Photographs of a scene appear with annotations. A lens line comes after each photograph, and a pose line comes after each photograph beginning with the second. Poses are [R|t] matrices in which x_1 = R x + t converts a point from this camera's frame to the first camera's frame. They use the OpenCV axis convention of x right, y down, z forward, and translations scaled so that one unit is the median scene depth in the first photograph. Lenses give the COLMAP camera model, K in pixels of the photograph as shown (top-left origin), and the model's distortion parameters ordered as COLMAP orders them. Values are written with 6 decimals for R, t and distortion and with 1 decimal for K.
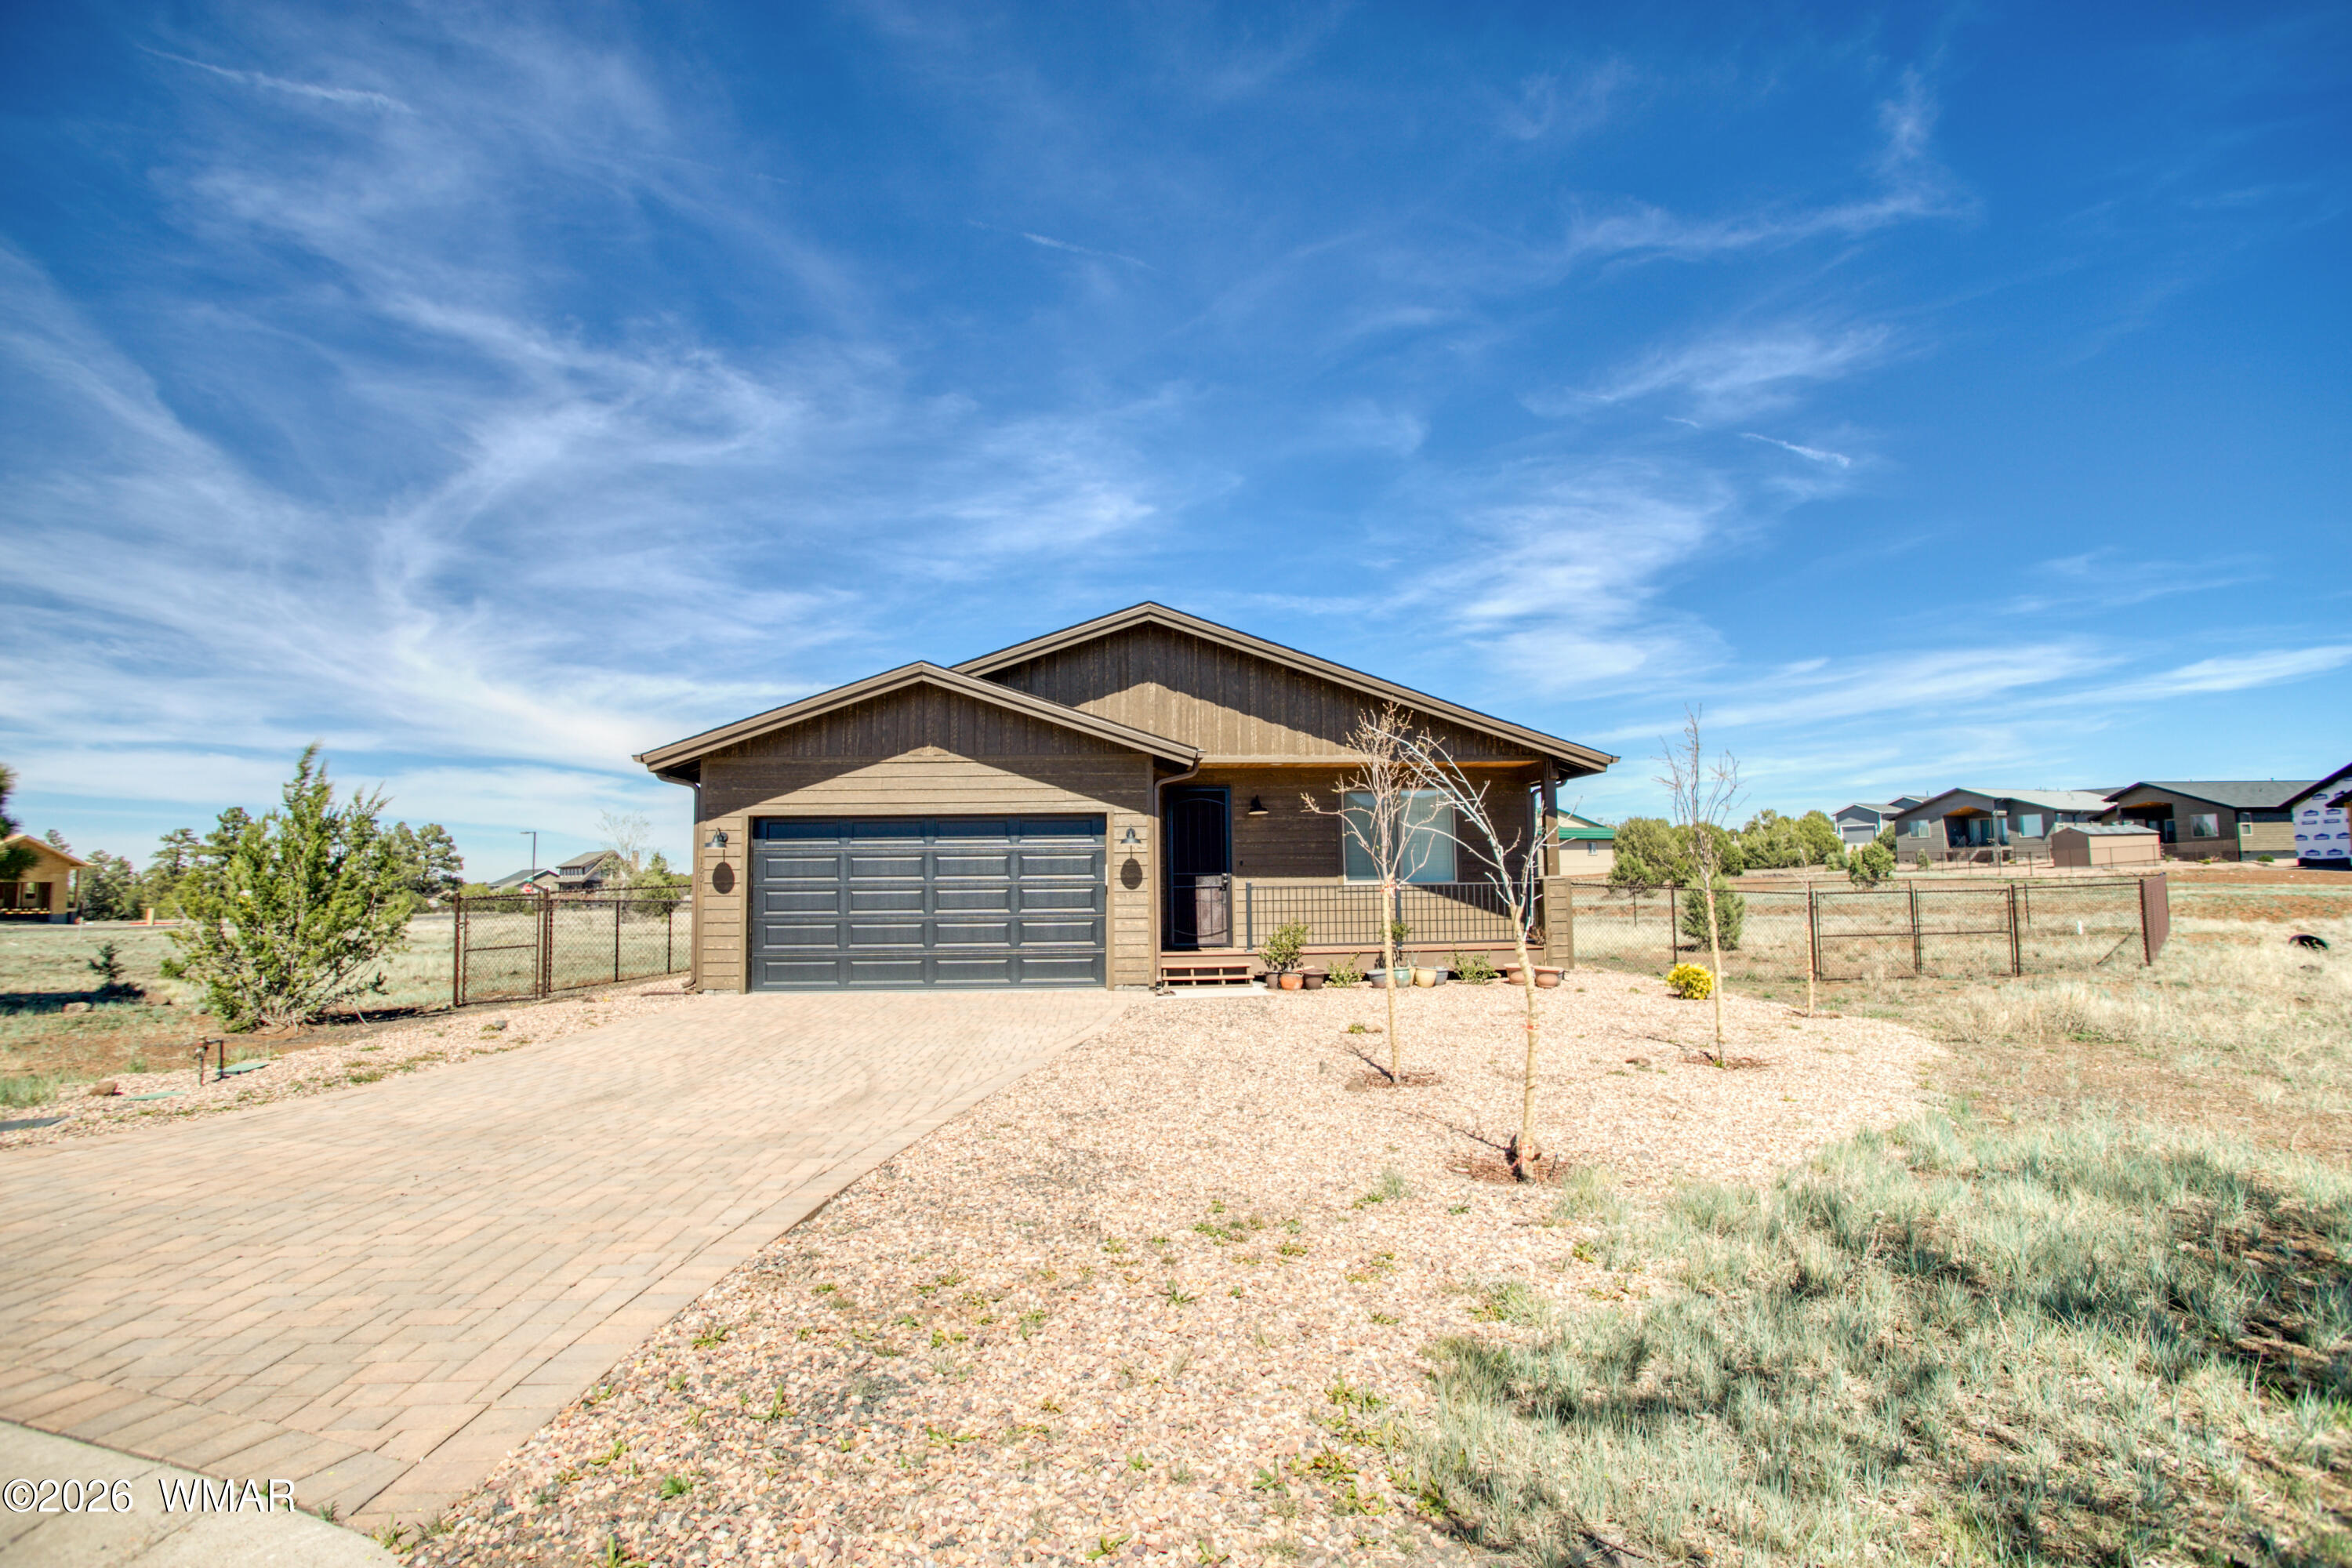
lens RADIAL K [[1151.6, 0, 1165.9], [0, 1151.6, 787.0], [0, 0, 1]] dist [-0.063715, 0.020811]
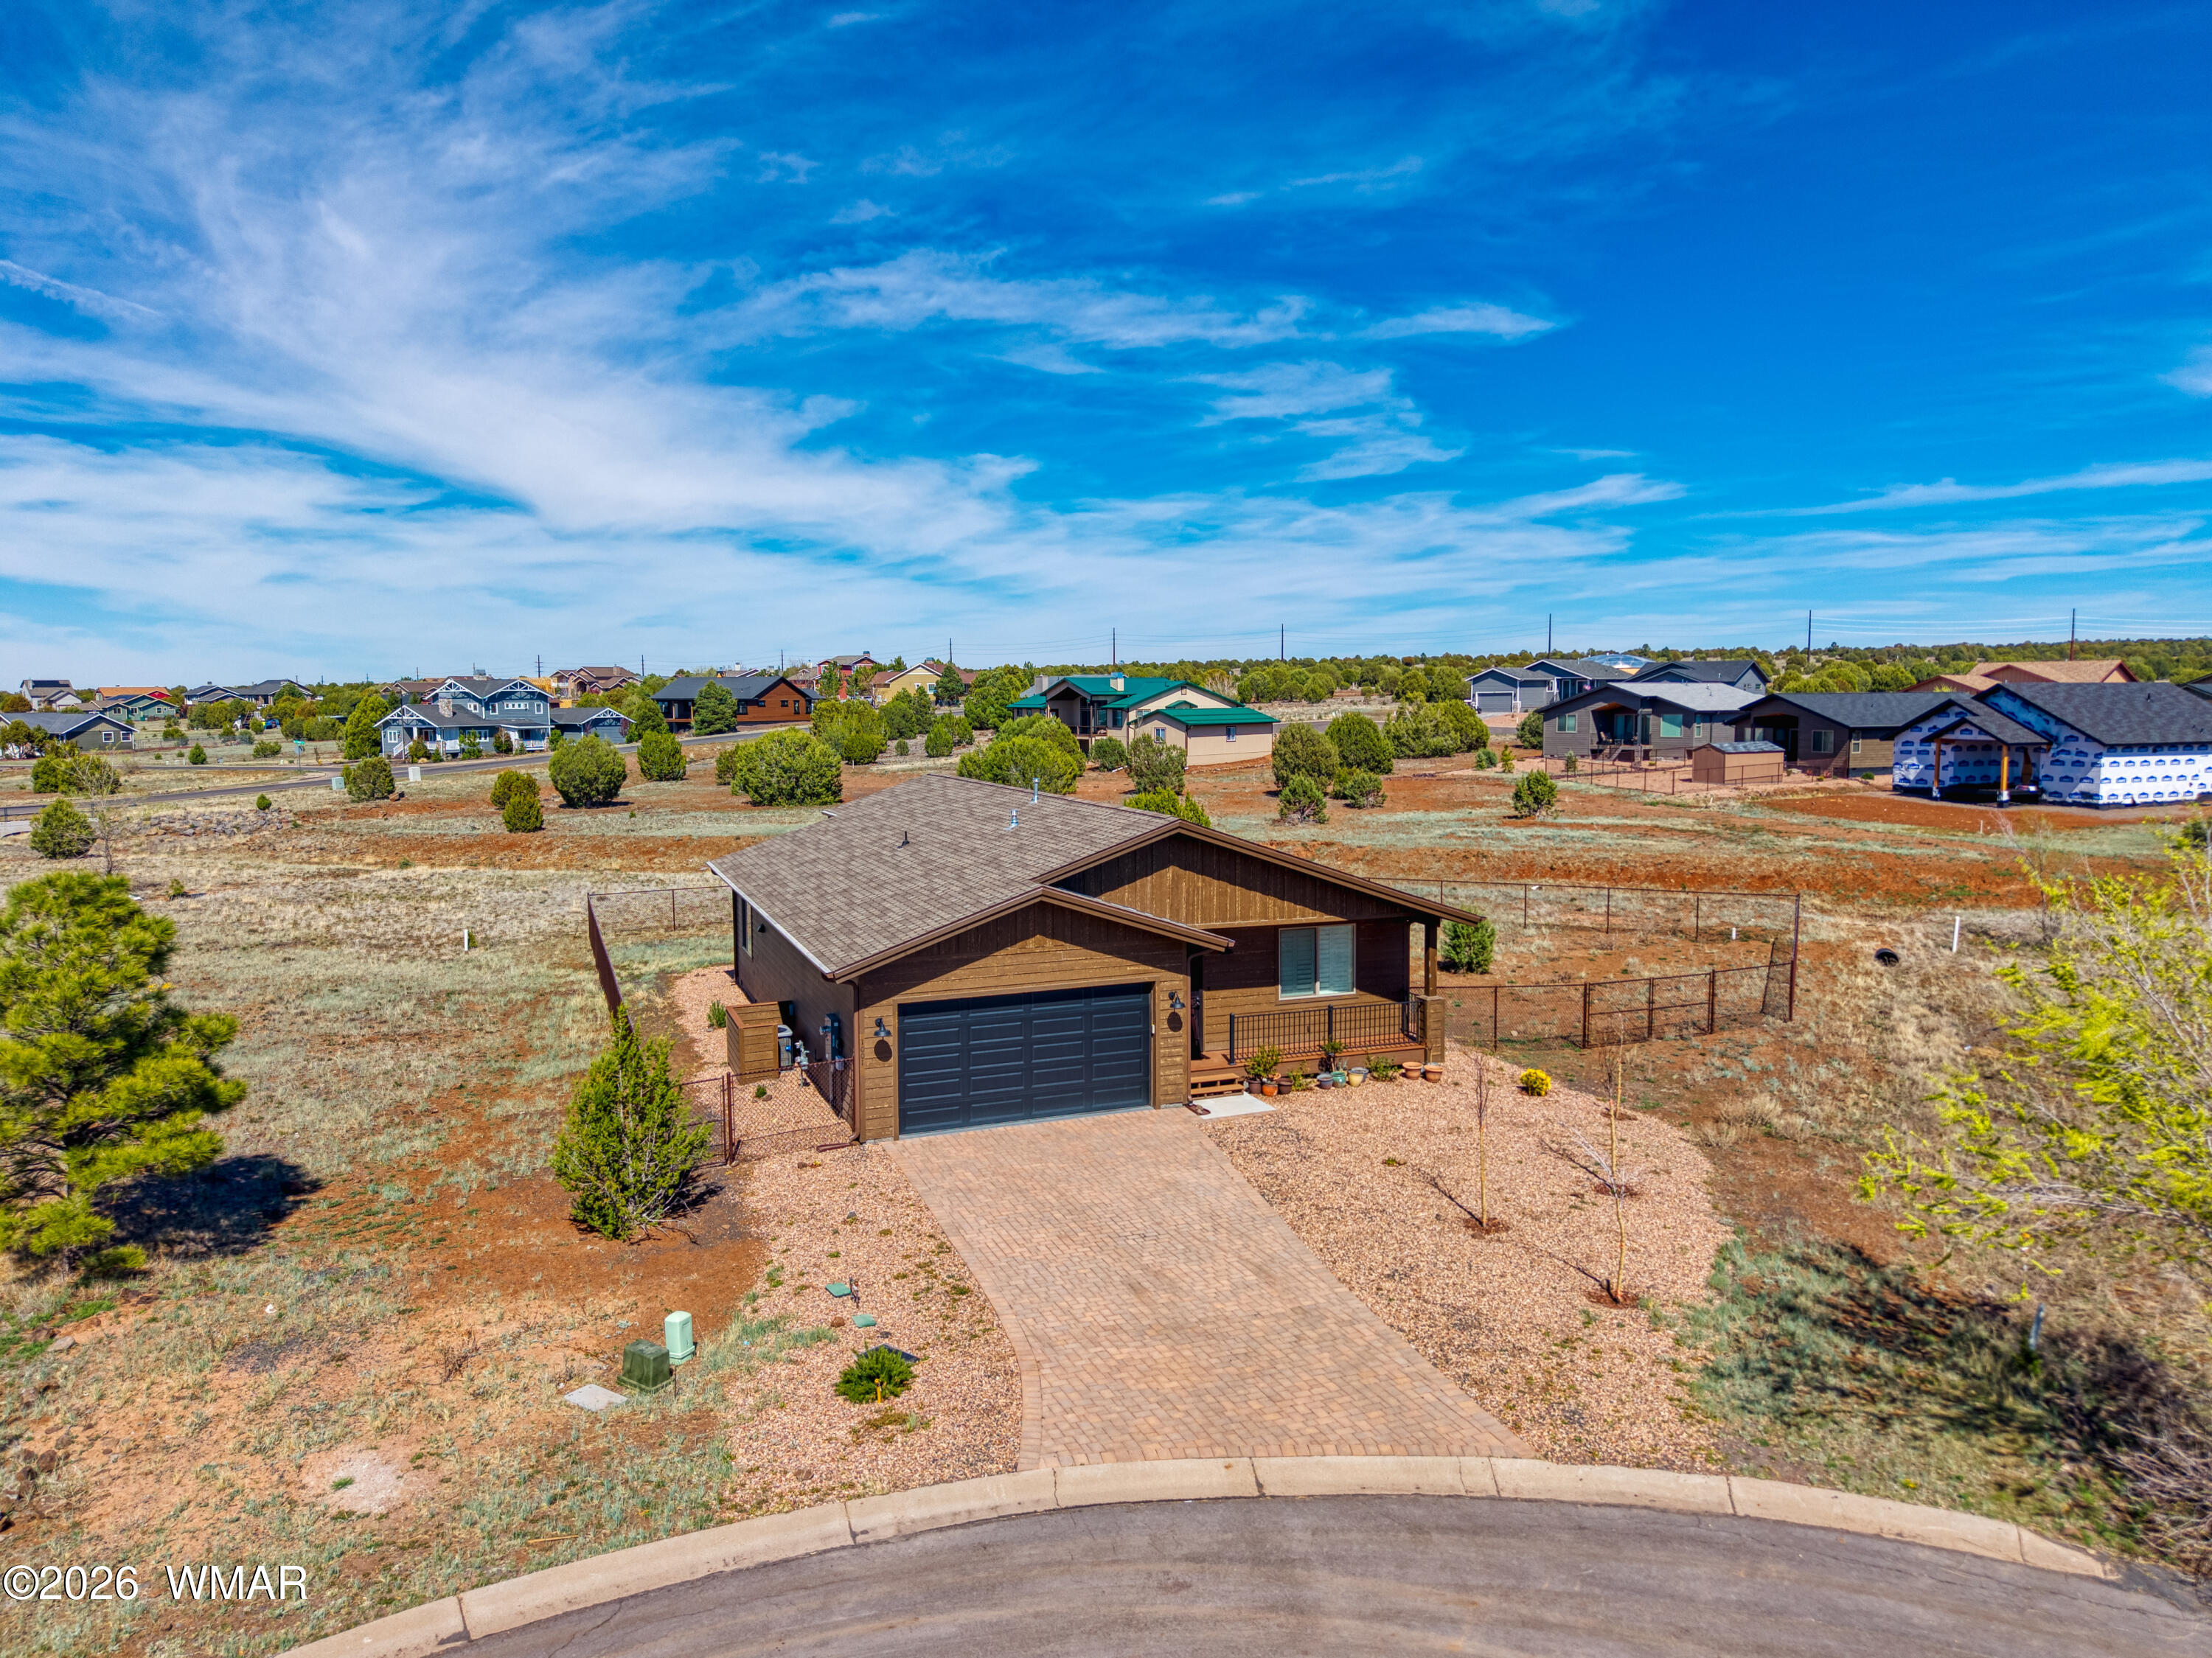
lens RADIAL K [[1489.1, 0, 1094.9], [0, 1489.1, 827.7], [0, 0, 1]] dist [0.018204, 0.000676]
pose [[0.953029, -0.023578, 0.301961, -0.644025], [-0.027139, 0.986308, 0.162665, -0.438605], [-0.301662, -0.163220, 0.939340, -0.592103]]
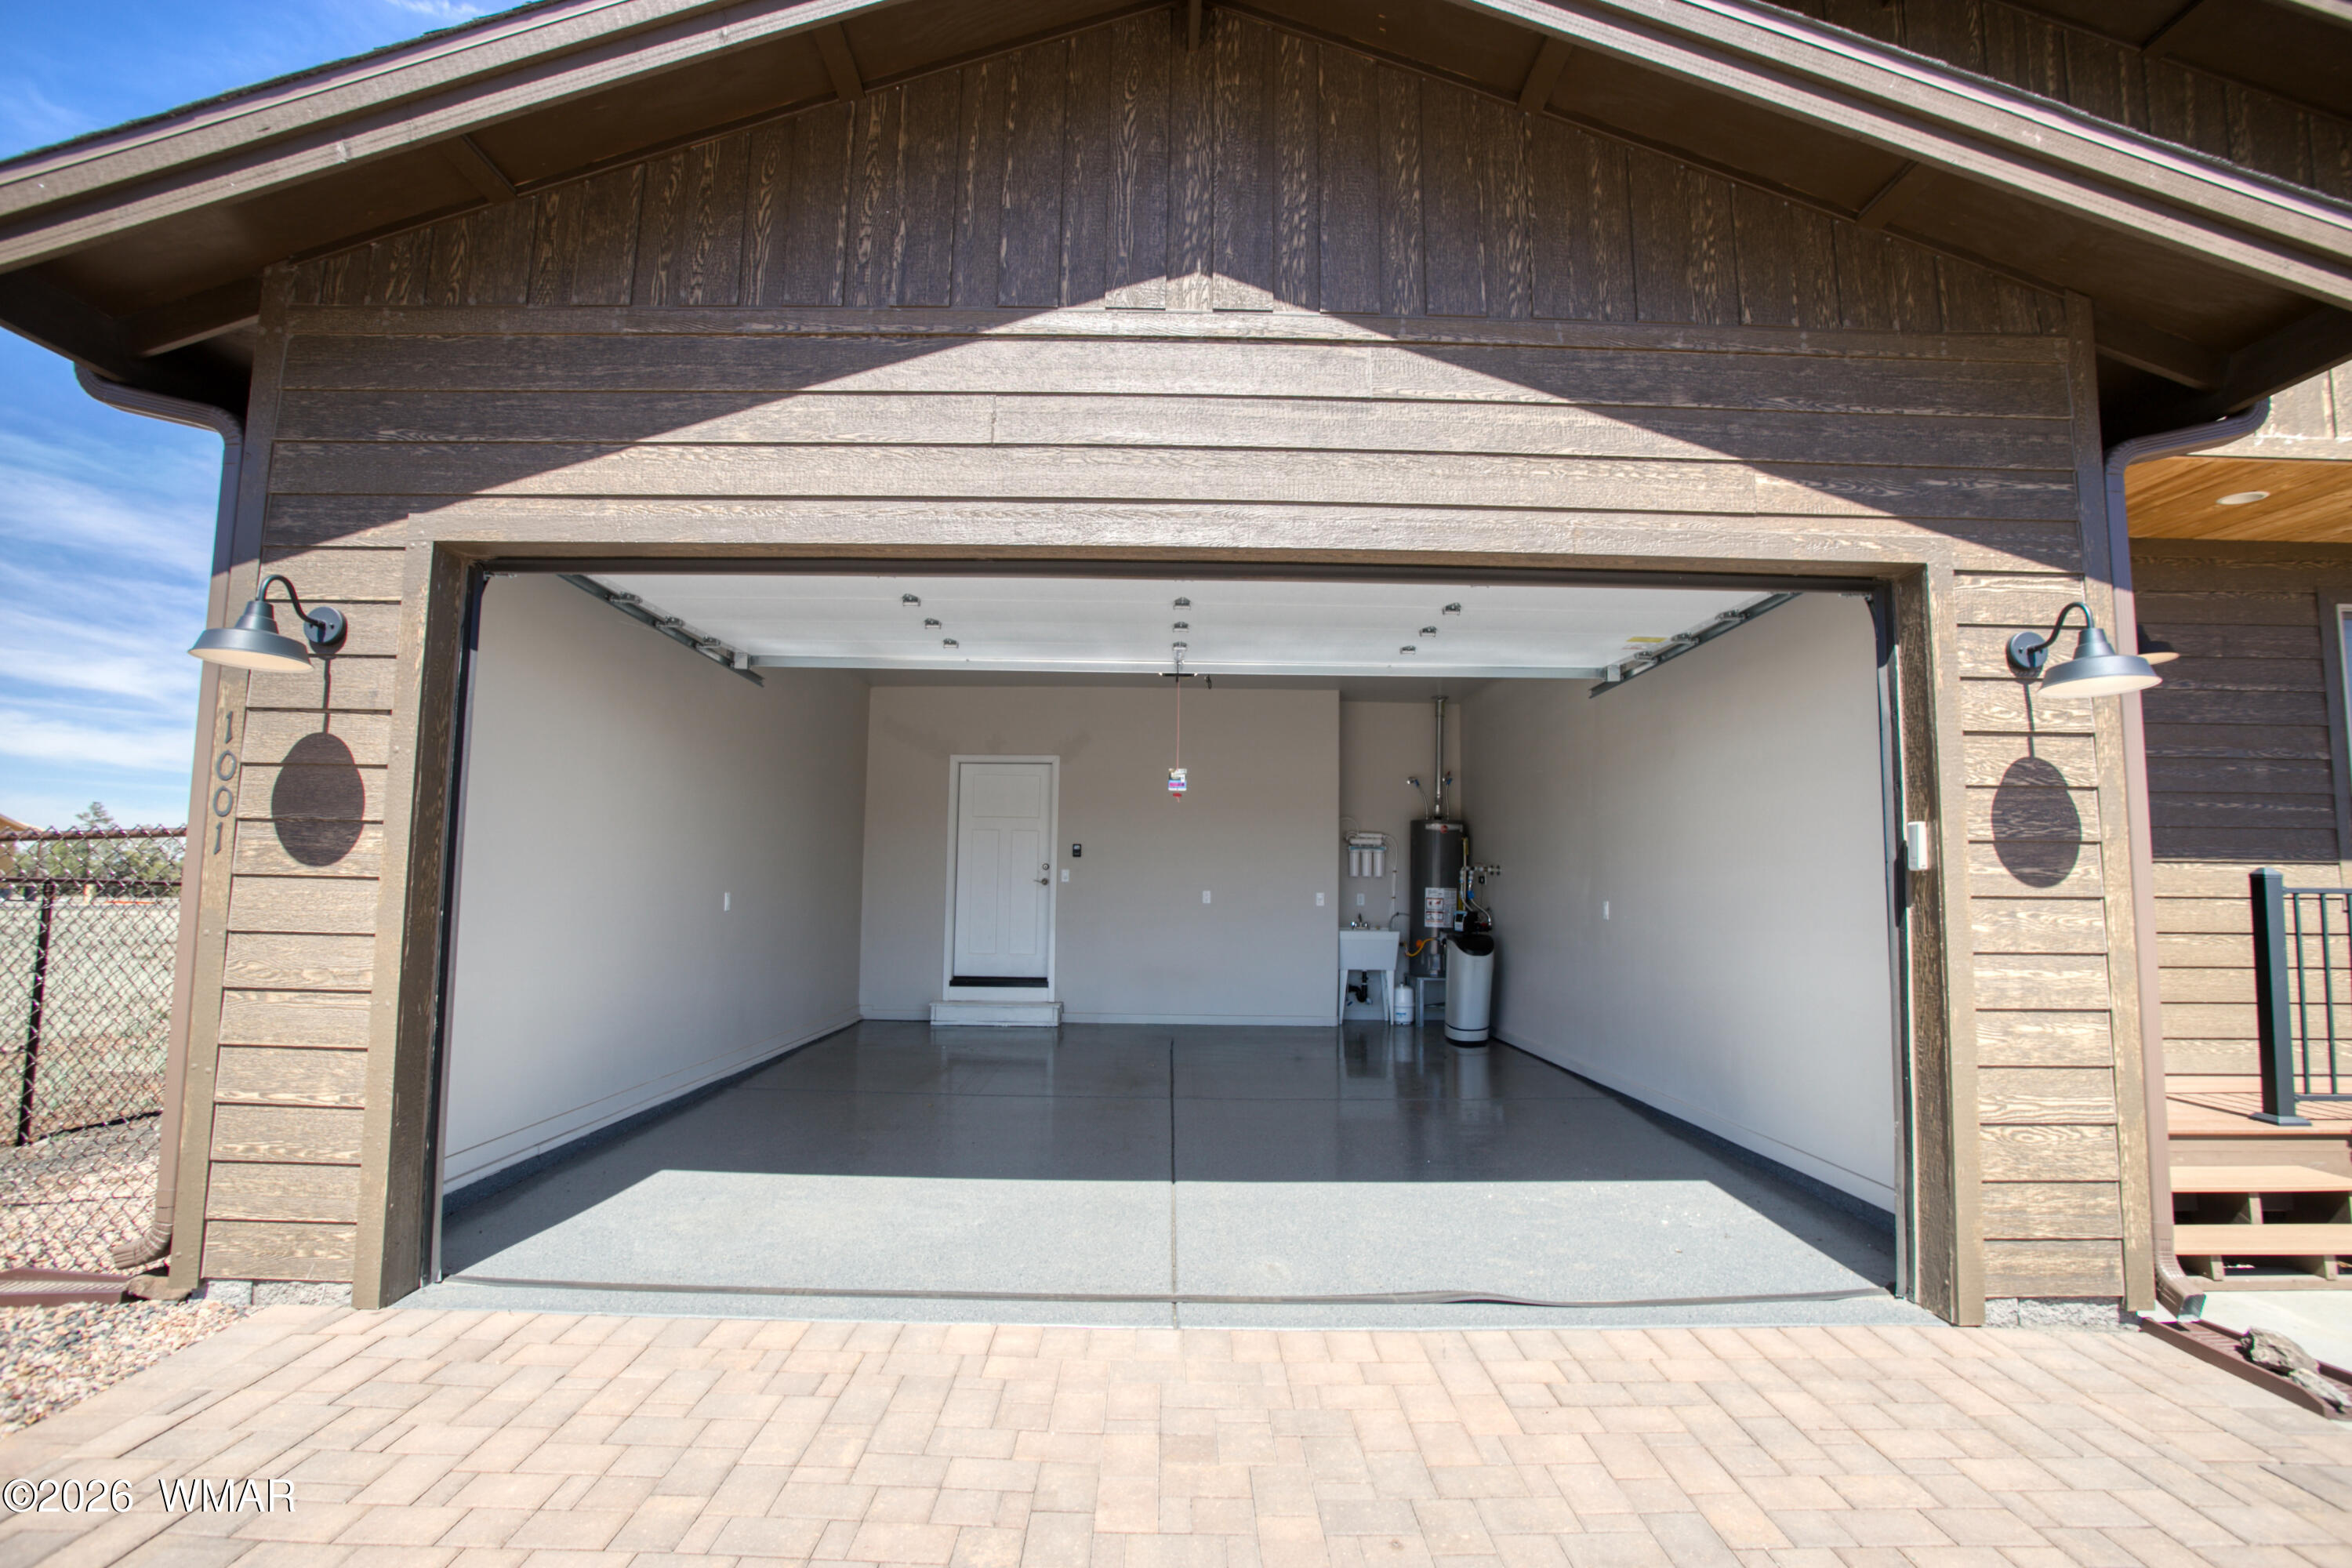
lens RADIAL K [[1151.6, 0, 1170.1], [0, 1151.6, 785.2], [0, 0, 1]] dist [-0.063715, 0.020811]
pose [[0.998389, 0.018707, -0.053558, -0.195630], [-0.019380, 0.999739, -0.012074, 0.074470], [0.053318, 0.013092, 0.998492, 0.762054]]
